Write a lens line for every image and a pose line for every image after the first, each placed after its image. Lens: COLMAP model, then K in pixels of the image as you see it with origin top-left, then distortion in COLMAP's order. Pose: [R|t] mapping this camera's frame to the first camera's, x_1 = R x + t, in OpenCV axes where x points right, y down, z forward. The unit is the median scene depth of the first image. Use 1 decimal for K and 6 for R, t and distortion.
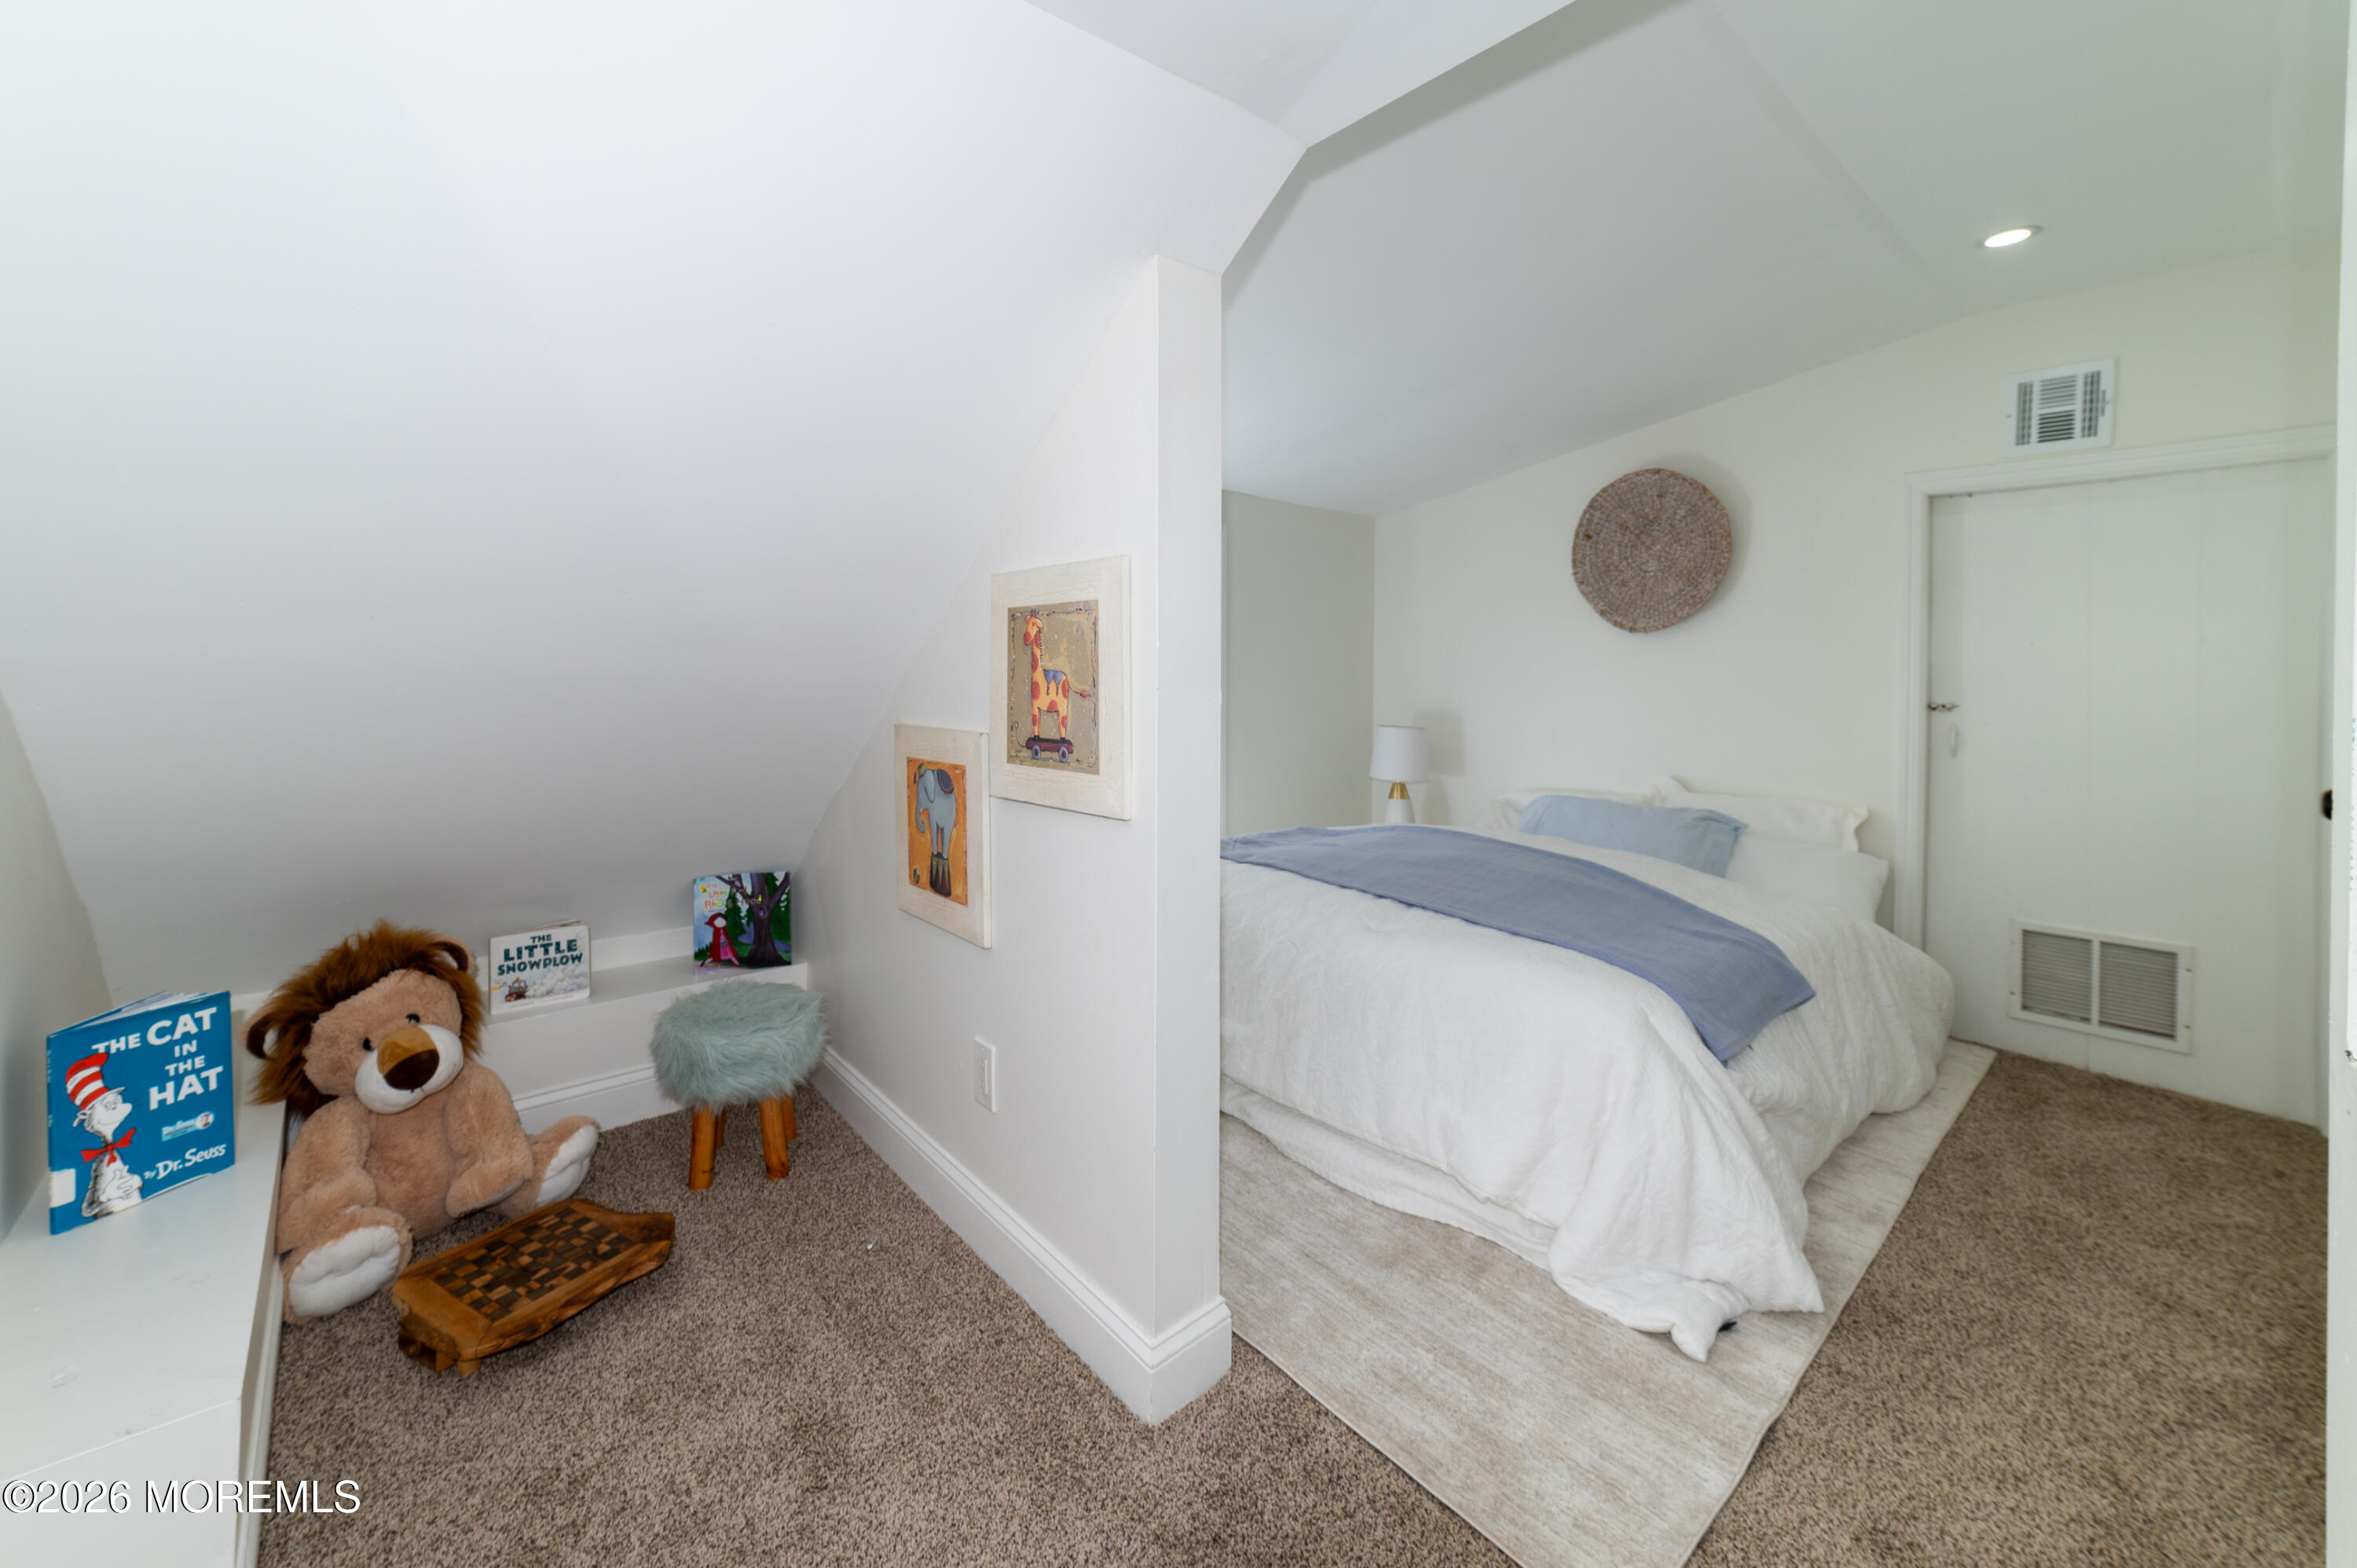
lens RADIAL K [[911.5, 0, 1181.6], [0, 911.5, 668.2], [0, 0, 1]] dist [-0.001541, 0.002345]
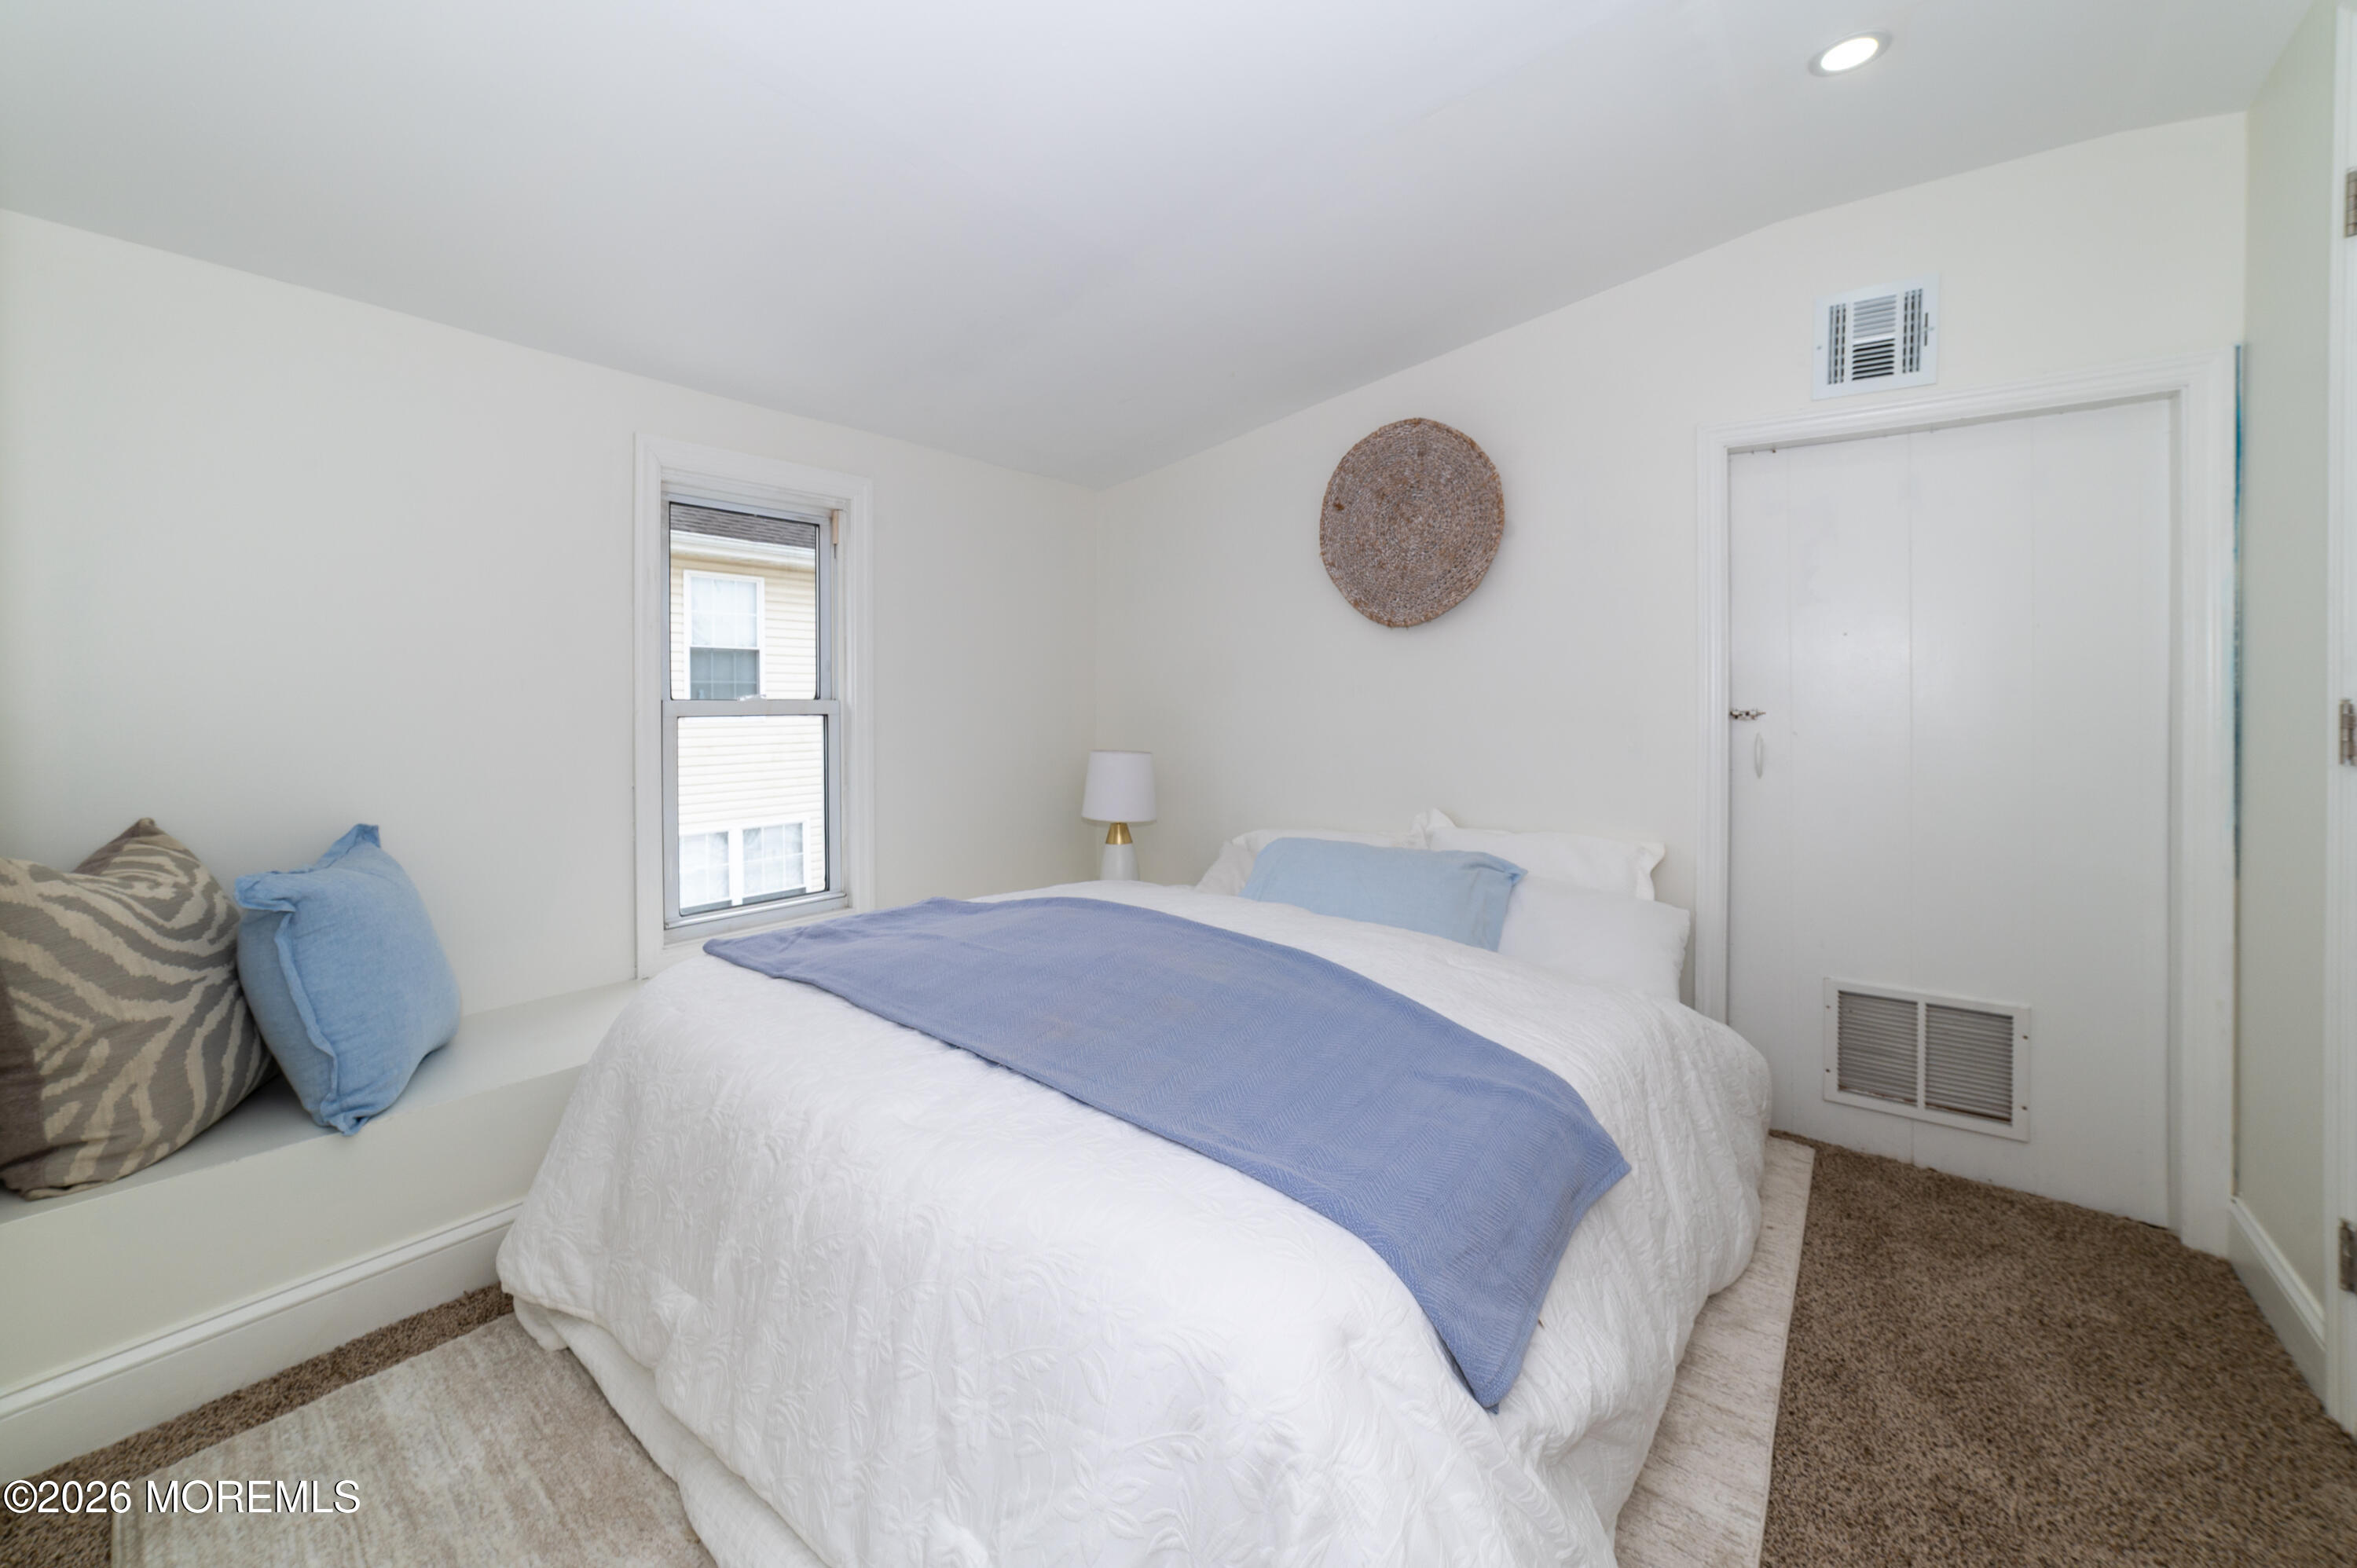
lens RADIAL K [[924.9, 0, 1167.0], [0, 924.9, 686.5], [0, 0, 1]] dist [-0.000754, 0.000023]
pose [[0.982159, -0.004288, 0.188002, 0.197643], [0.005999, 0.999946, -0.008532, 0.023430], [-0.187956, 0.009507, 0.982132, 0.322395]]
